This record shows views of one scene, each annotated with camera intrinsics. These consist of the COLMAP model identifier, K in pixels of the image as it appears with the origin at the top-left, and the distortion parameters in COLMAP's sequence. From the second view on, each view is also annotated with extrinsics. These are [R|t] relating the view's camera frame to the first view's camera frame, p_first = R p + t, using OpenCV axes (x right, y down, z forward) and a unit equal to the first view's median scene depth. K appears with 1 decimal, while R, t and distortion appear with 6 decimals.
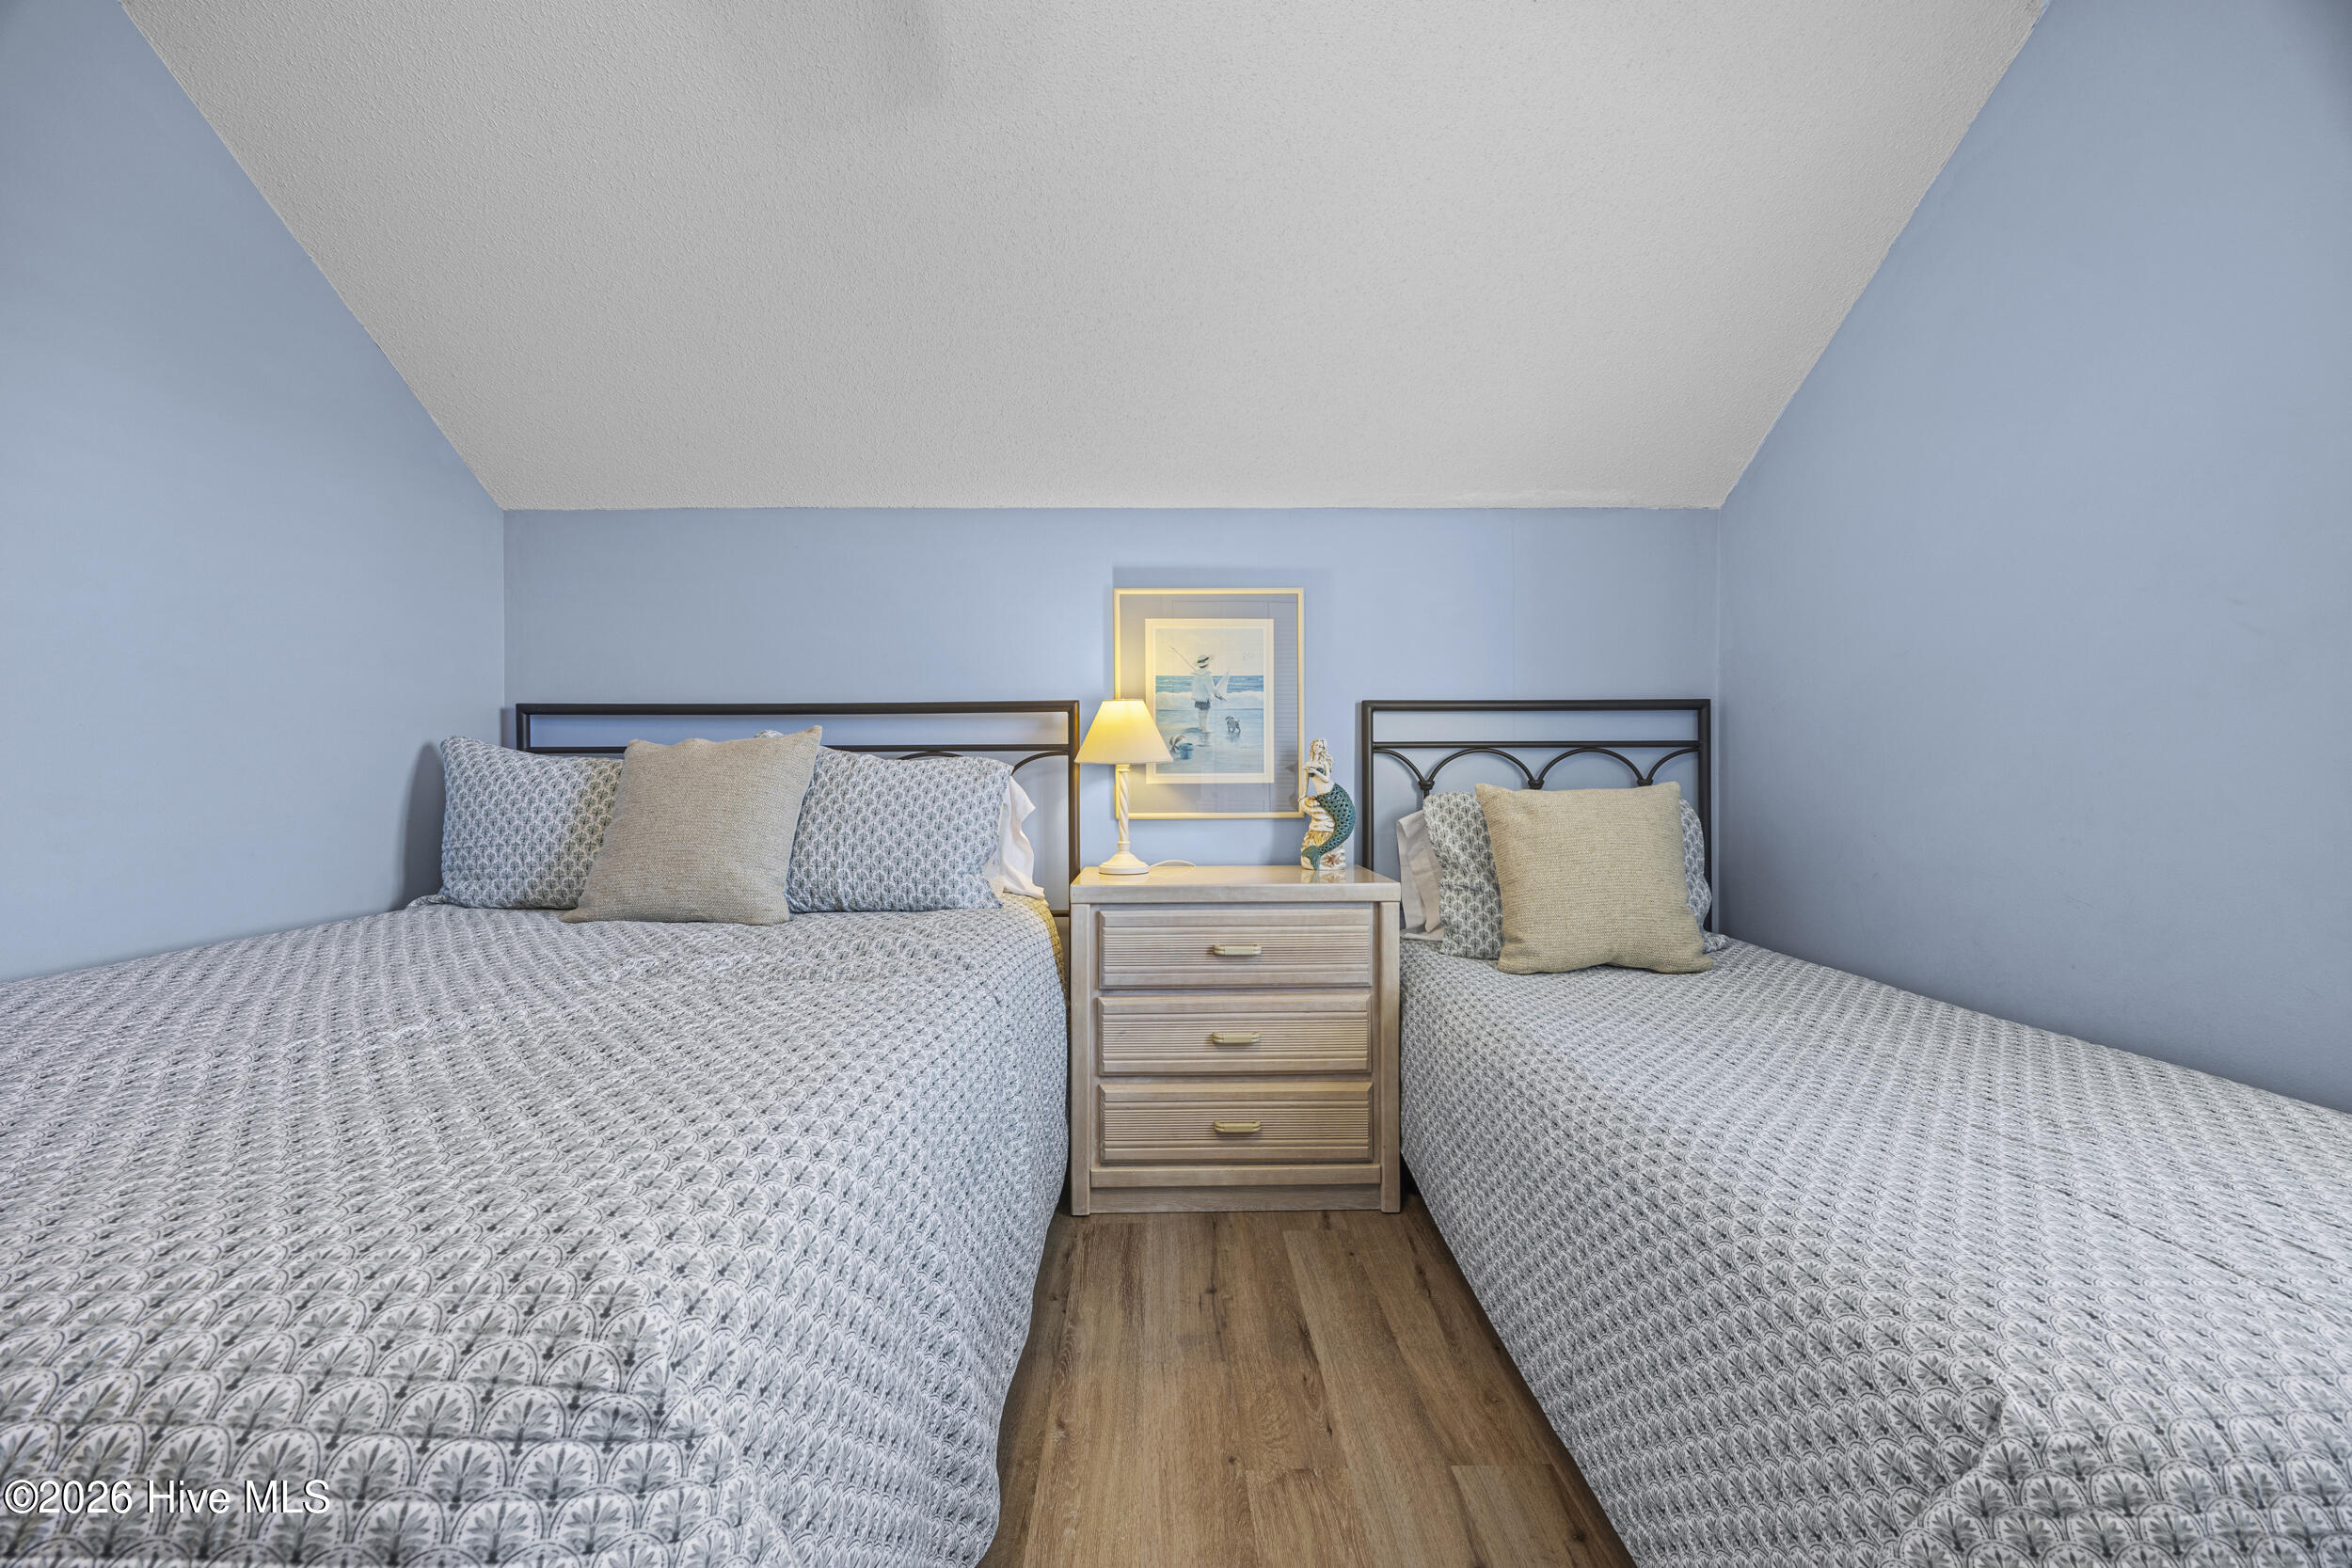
lens RADIAL K [[891.5, 0, 1171.4], [0, 891.5, 785.3], [0, 0, 1]] dist [-0.002986, -0.000485]
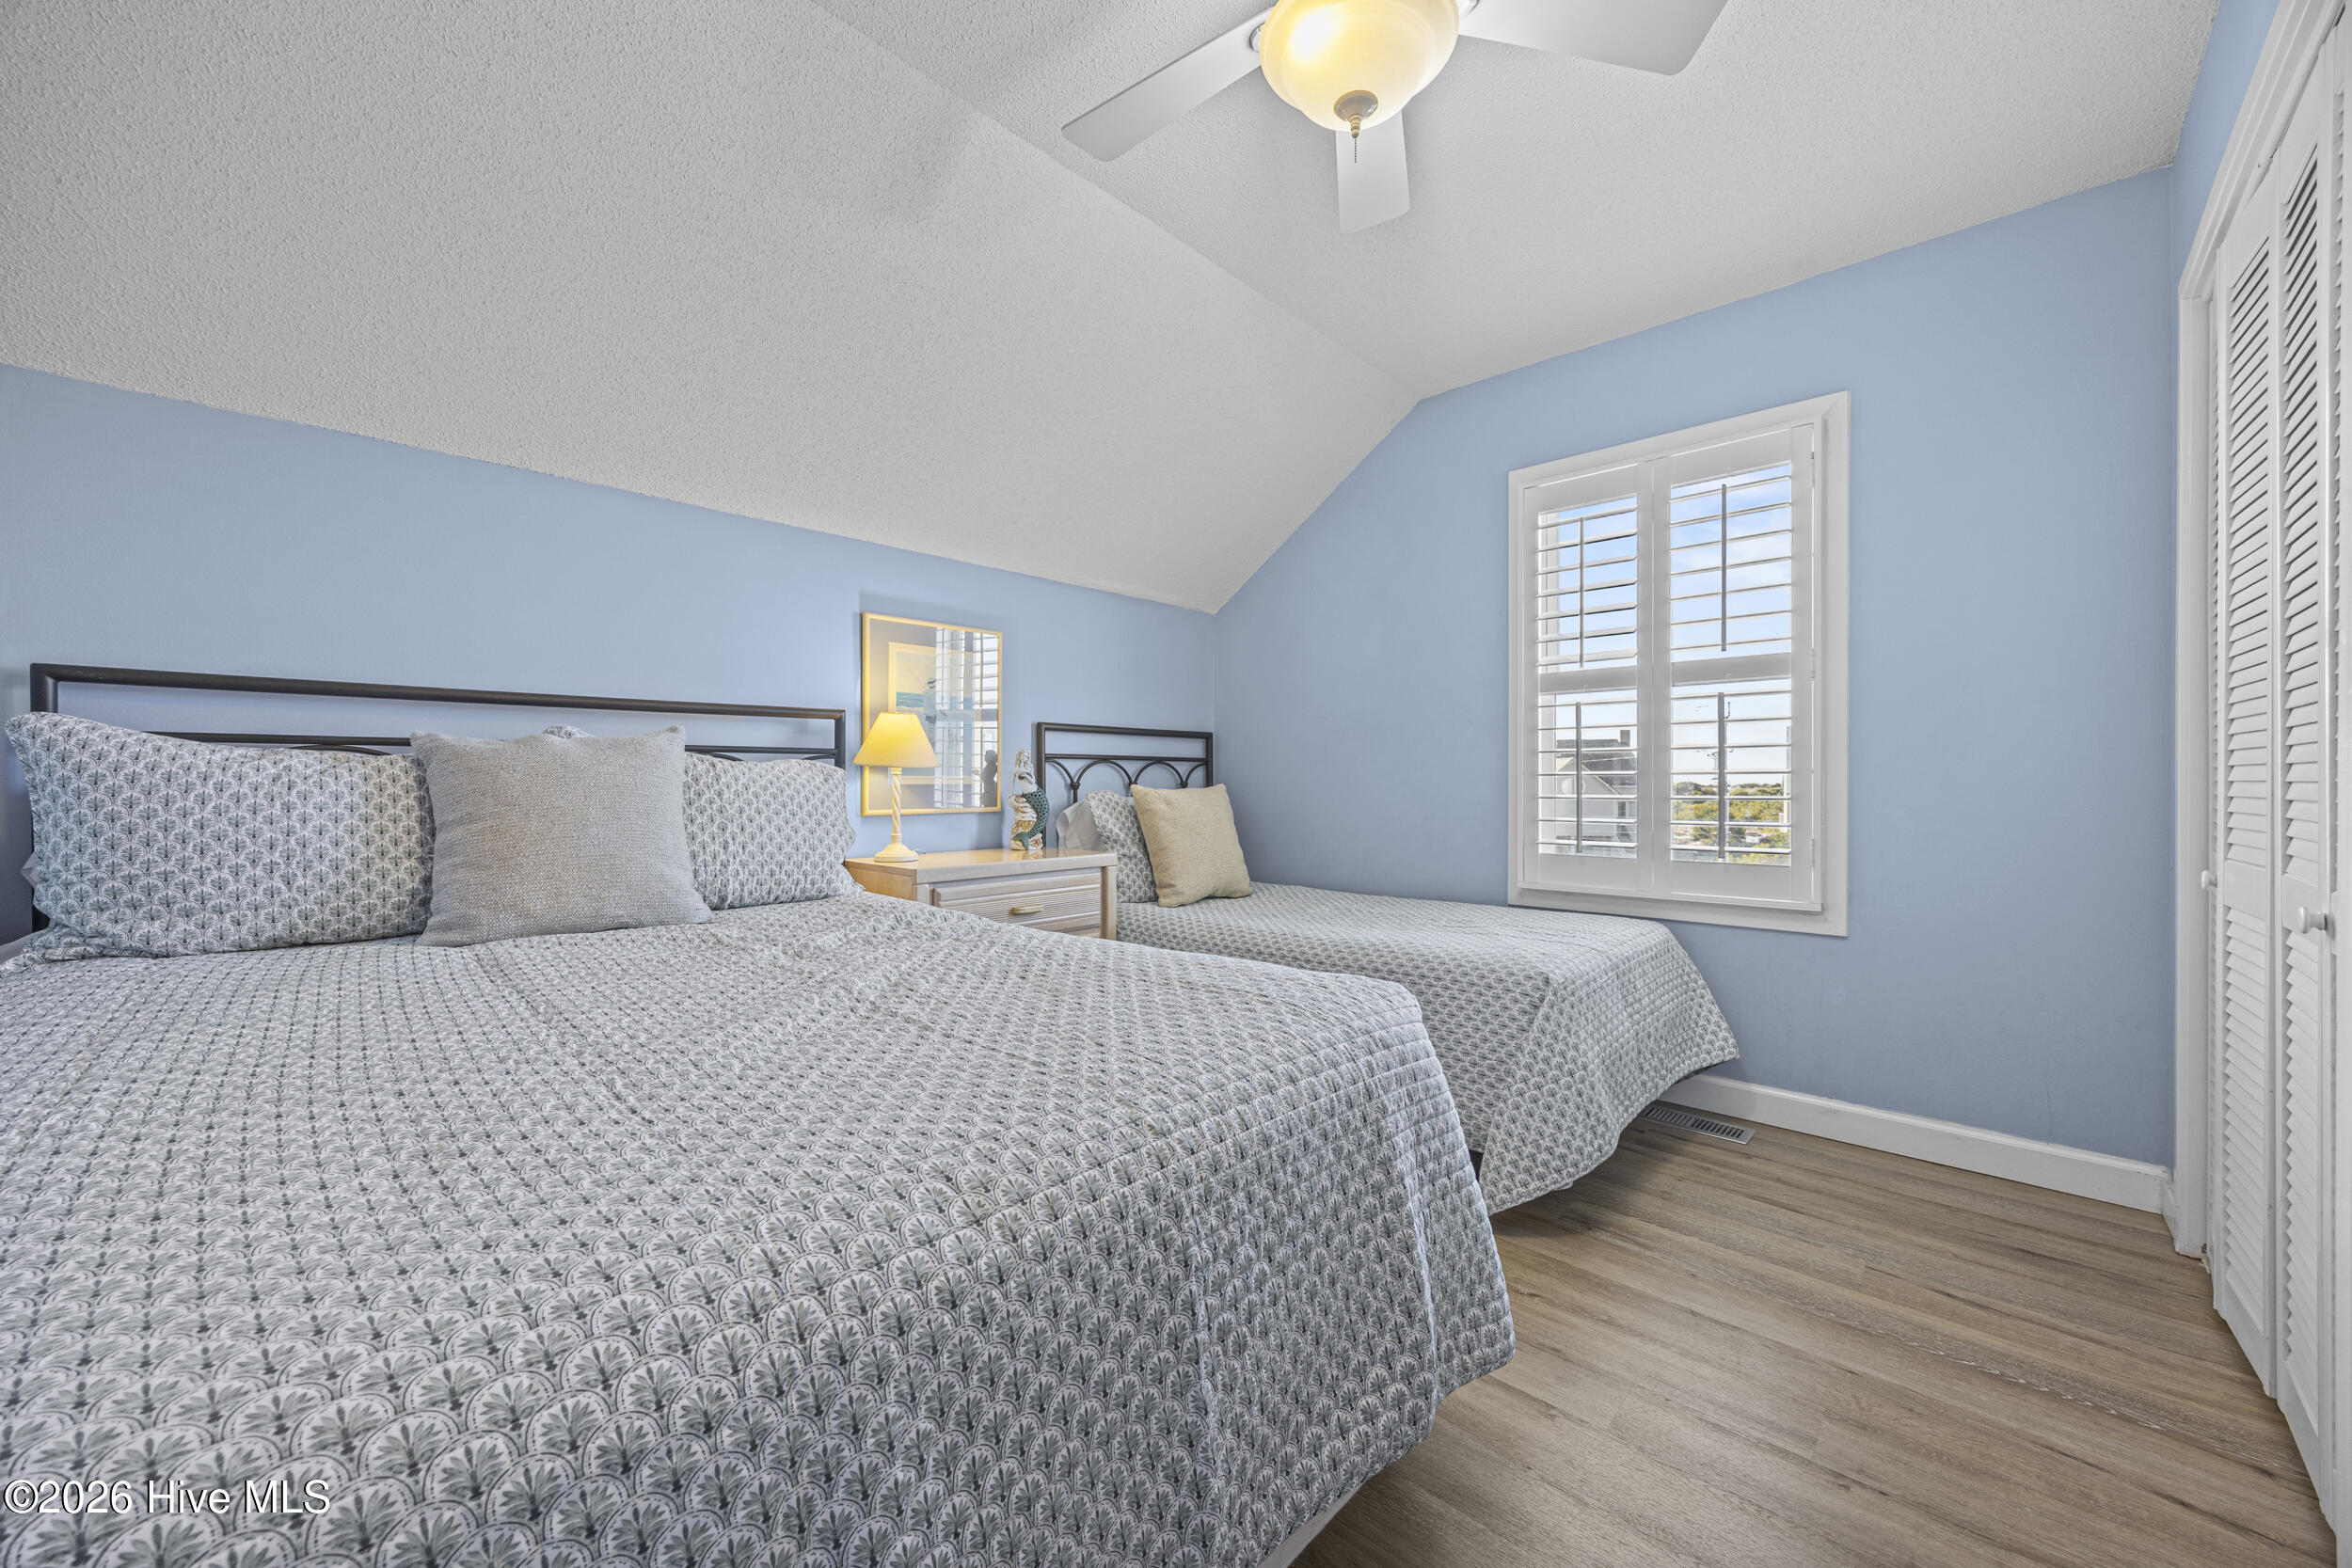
lens RADIAL K [[891.5, 0, 1180.9], [0, 891.5, 781.0], [0, 0, 1]] dist [-0.002986, -0.000485]
pose [[0.692240, 0.002980, 0.721661, -0.621192], [0.002257, 0.999978, -0.006295, 0.001586], [-0.721664, 0.005987, 0.692218, -0.073955]]
